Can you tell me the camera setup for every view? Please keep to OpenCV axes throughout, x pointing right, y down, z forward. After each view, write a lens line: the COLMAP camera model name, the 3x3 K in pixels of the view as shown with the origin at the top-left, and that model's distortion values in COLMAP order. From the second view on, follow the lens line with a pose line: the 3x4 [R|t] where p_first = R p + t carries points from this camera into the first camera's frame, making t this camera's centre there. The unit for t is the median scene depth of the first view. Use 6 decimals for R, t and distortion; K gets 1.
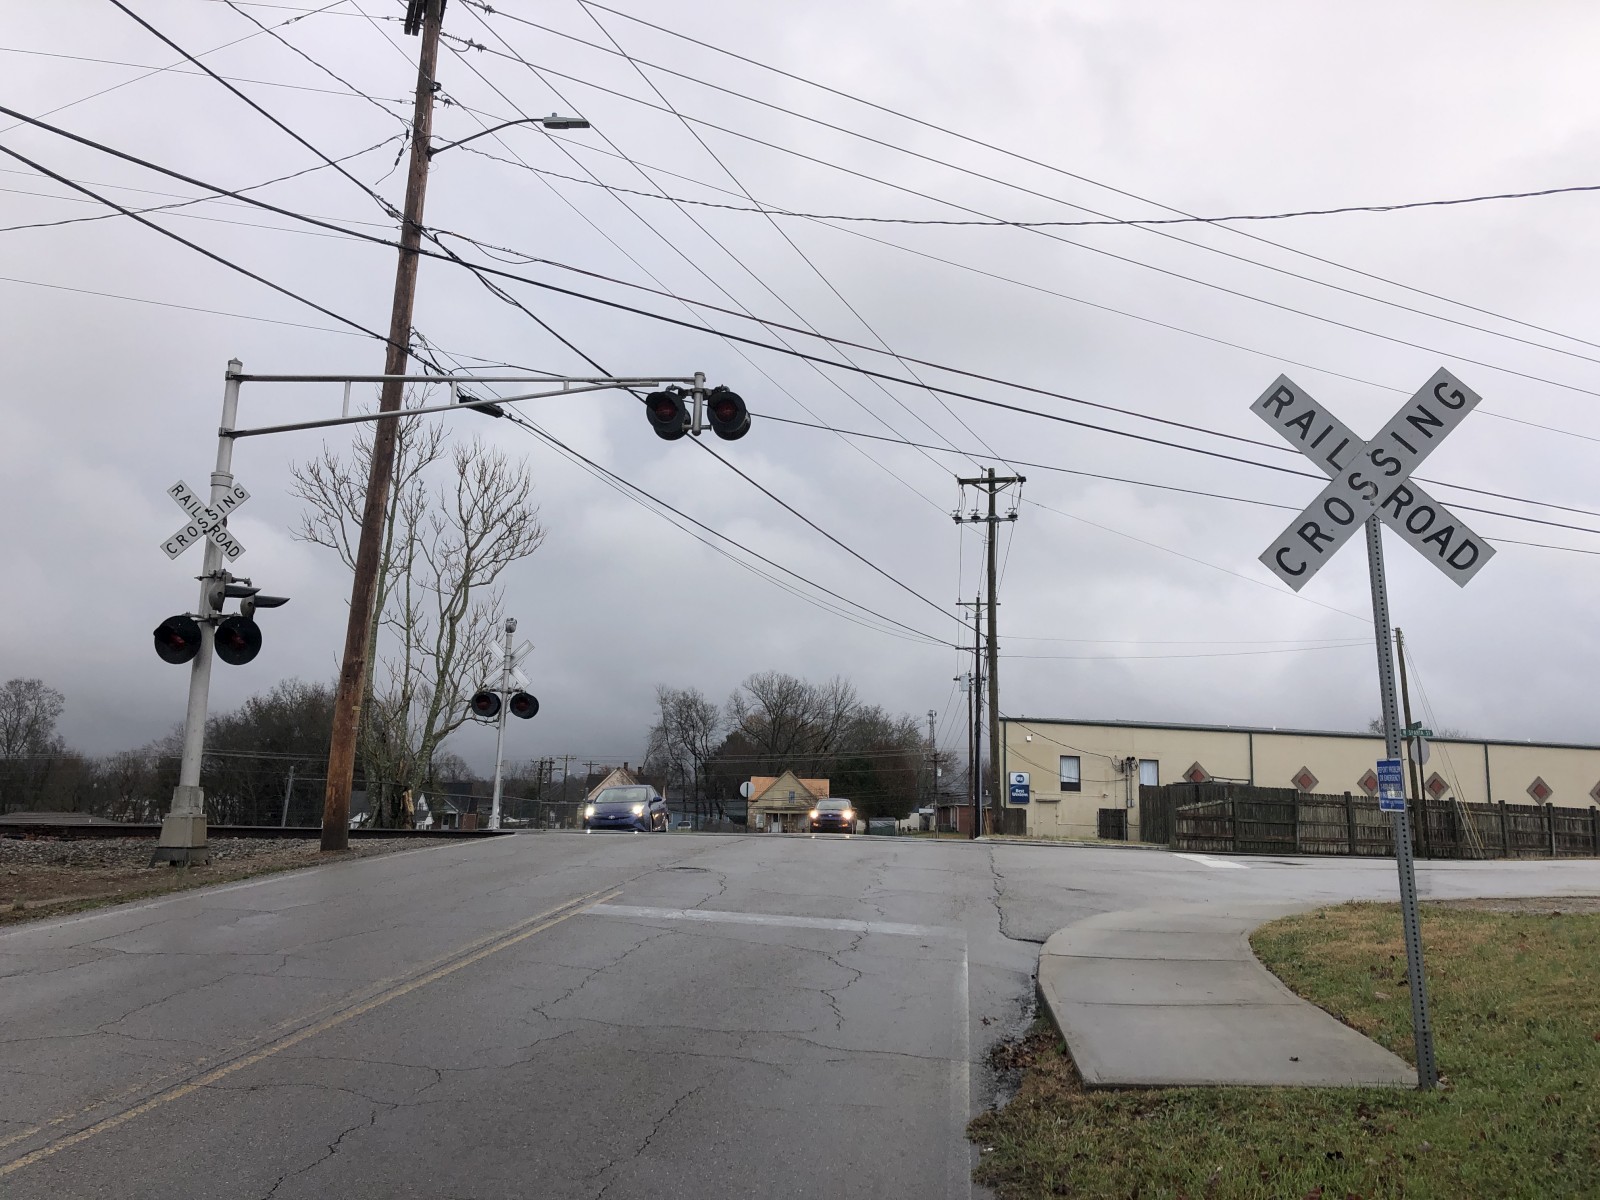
lens RADIAL K [[1301.1, 0, 788.5], [0, 1301.1, 571.8], [0, 0, 1]] dist [0.065741, -0.132683]
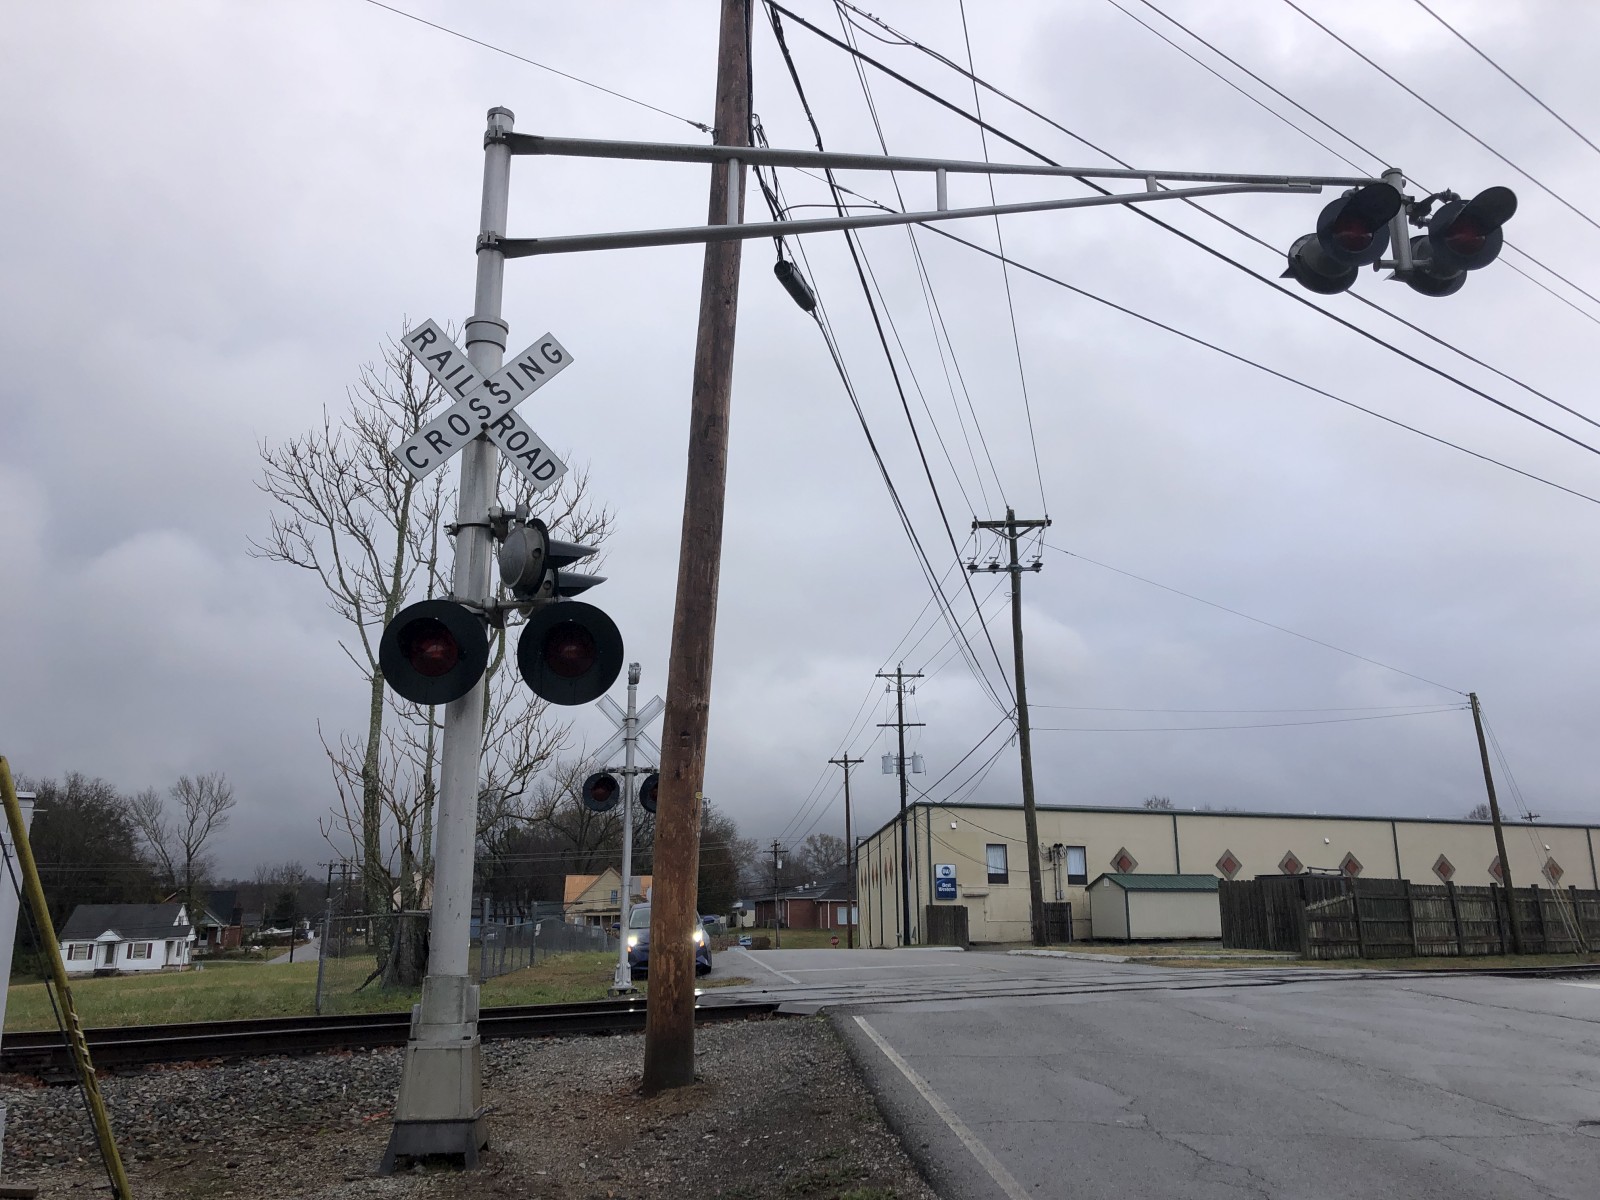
lens RADIAL K [[1313.8, 0, 784.9], [0, 1313.8, 562.8], [0, 0, 1]] dist [0.021615, 0.001913]
pose [[0.984326, 0.013465, 0.175846, -0.158404], [-0.000819, 0.997419, -0.071792, 0.019858], [-0.176359, 0.070522, 0.981796, 0.194134]]
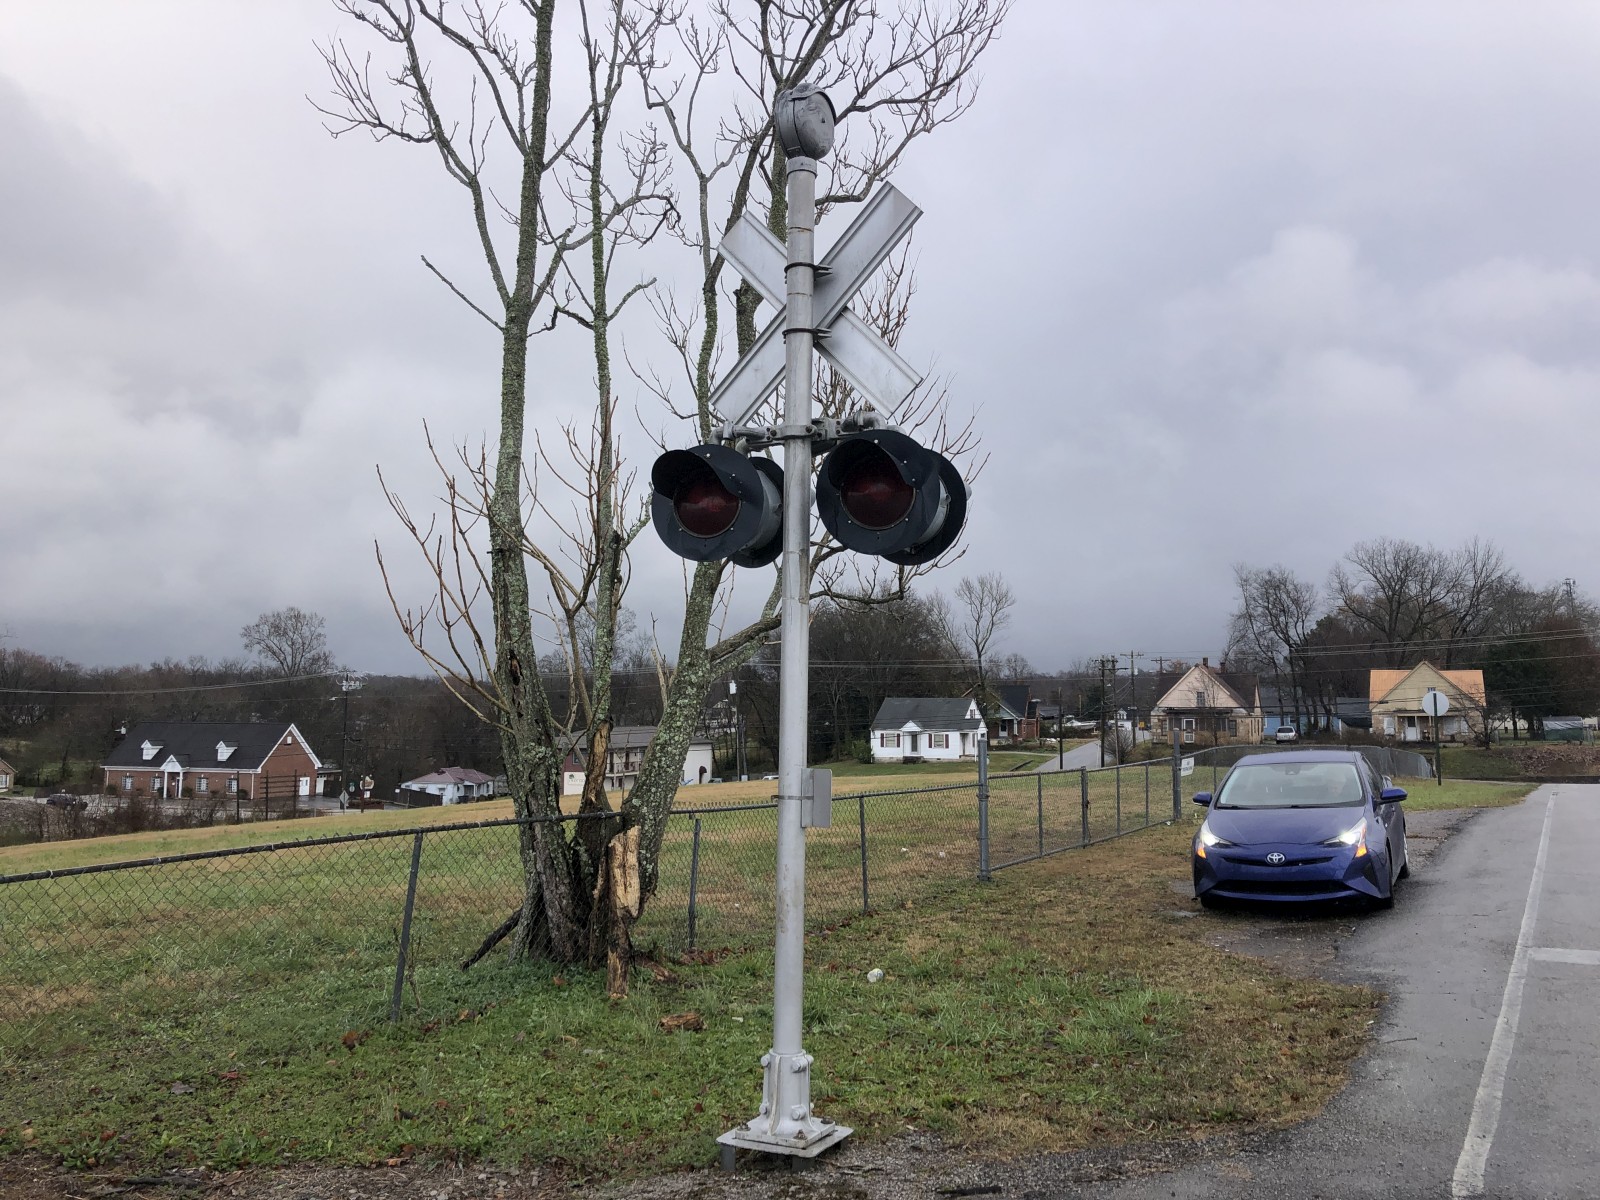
lens RADIAL K [[1316.9, 0, 801.0], [0, 1316.9, 573.4], [0, 0, 1]] dist [0.017496, -0.008038]
pose [[0.915664, -0.062712, -0.397022, -0.083329], [0.094756, 0.993593, 0.061596, 0.060939], [0.390616, -0.094021, 0.915740, 0.493518]]
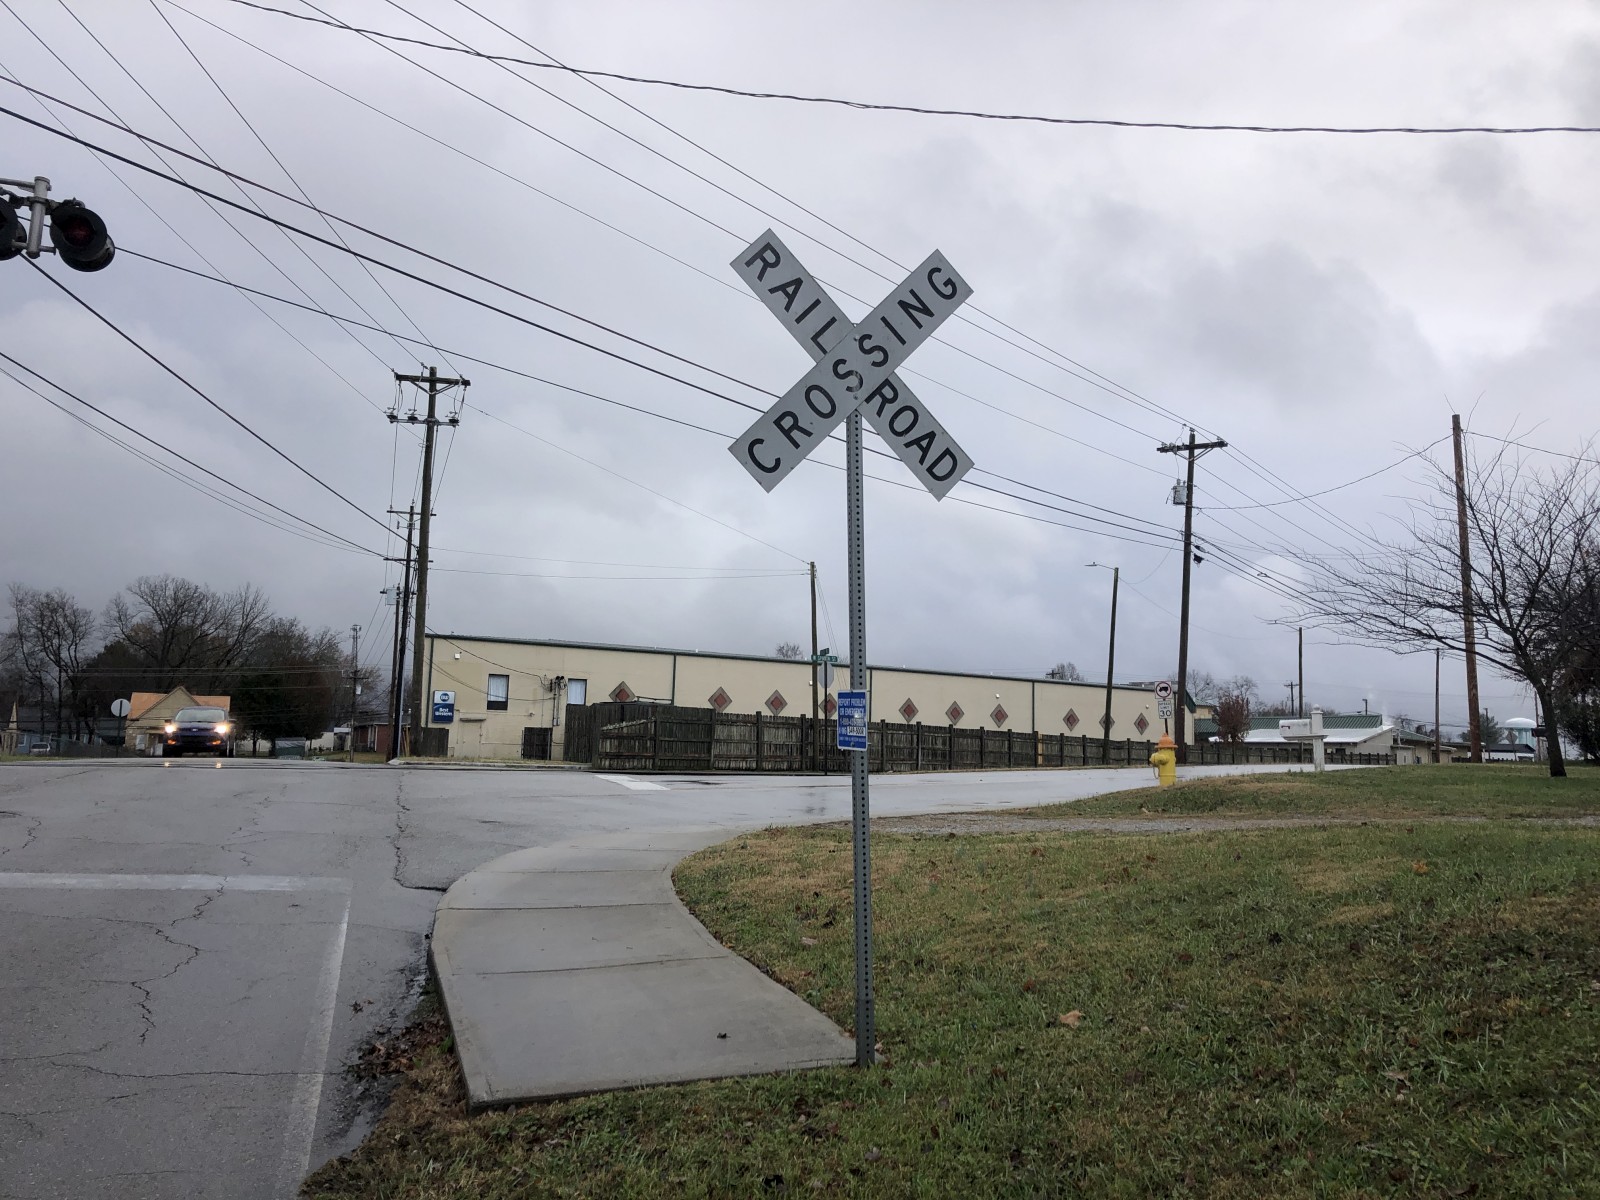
lens RADIAL K [[1301.0, 0, 855.8], [0, 1301.0, 580.6], [0, 0, 1]] dist [-0.008383, -0.006498]
pose [[0.888436, 0.047726, 0.456513, 0.008384], [-0.078592, 0.995709, 0.048855, 0.003769], [-0.452222, -0.079283, 0.888375, 0.031866]]
